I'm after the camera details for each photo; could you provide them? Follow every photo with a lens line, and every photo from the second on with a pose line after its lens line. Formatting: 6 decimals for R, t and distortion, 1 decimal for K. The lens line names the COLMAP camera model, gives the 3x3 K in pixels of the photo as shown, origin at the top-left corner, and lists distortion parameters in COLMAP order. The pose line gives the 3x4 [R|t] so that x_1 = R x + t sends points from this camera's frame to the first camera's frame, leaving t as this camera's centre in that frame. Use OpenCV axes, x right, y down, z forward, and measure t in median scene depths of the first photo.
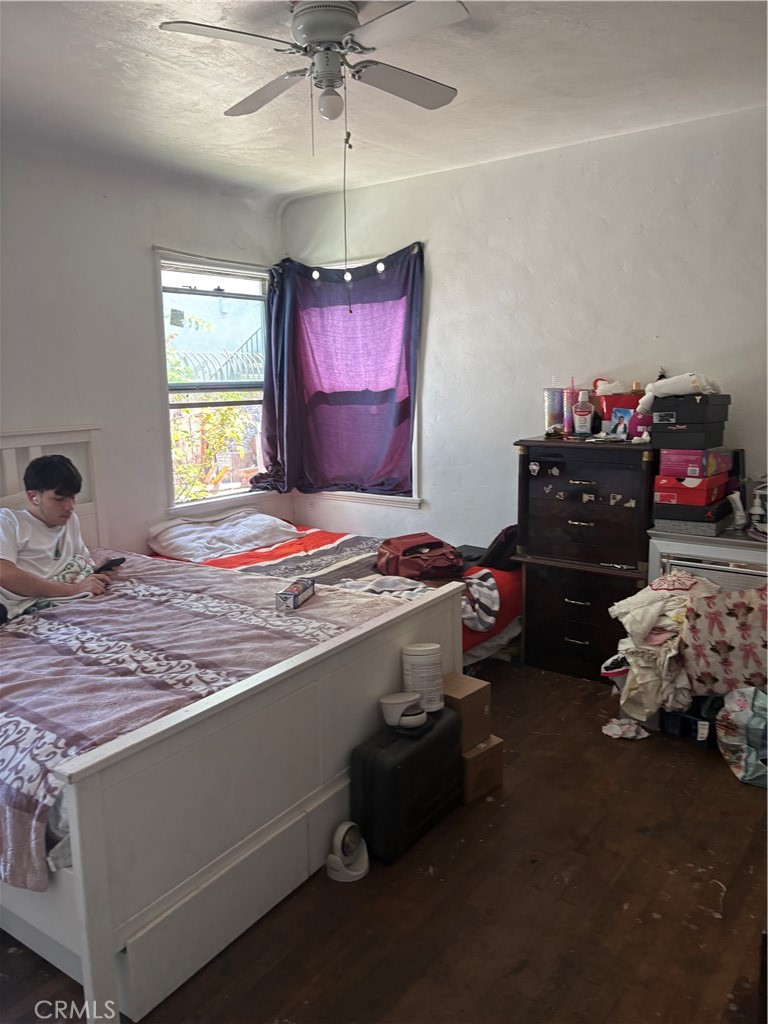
lens RADIAL K [[781.0, 0, 381.9], [0, 781.0, 510.5], [0, 0, 1]] dist [0.048467, -0.039913]
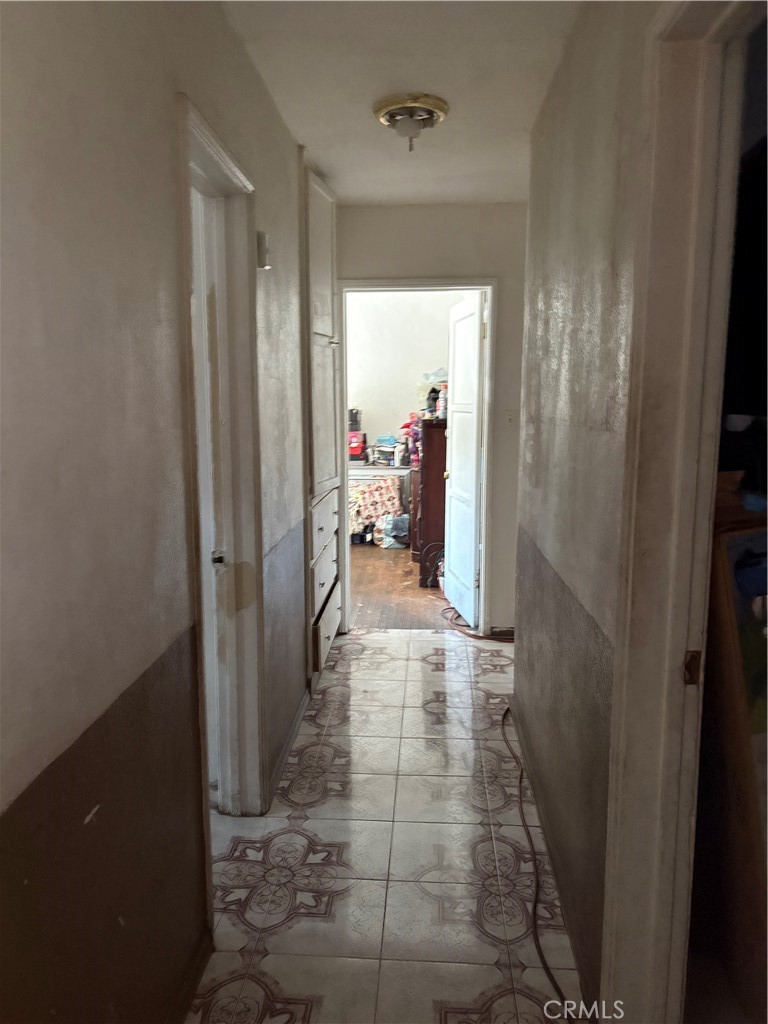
lens RADIAL K [[781.0, 0, 383.0], [0, 781.0, 513.6], [0, 0, 1]] dist [0.048467, -0.039913]
pose [[0.853445, -0.075875, 0.515631, -0.910859], [0.078536, 0.996772, 0.016686, 0.162581], [-0.515232, 0.026255, 0.856648, -1.290976]]
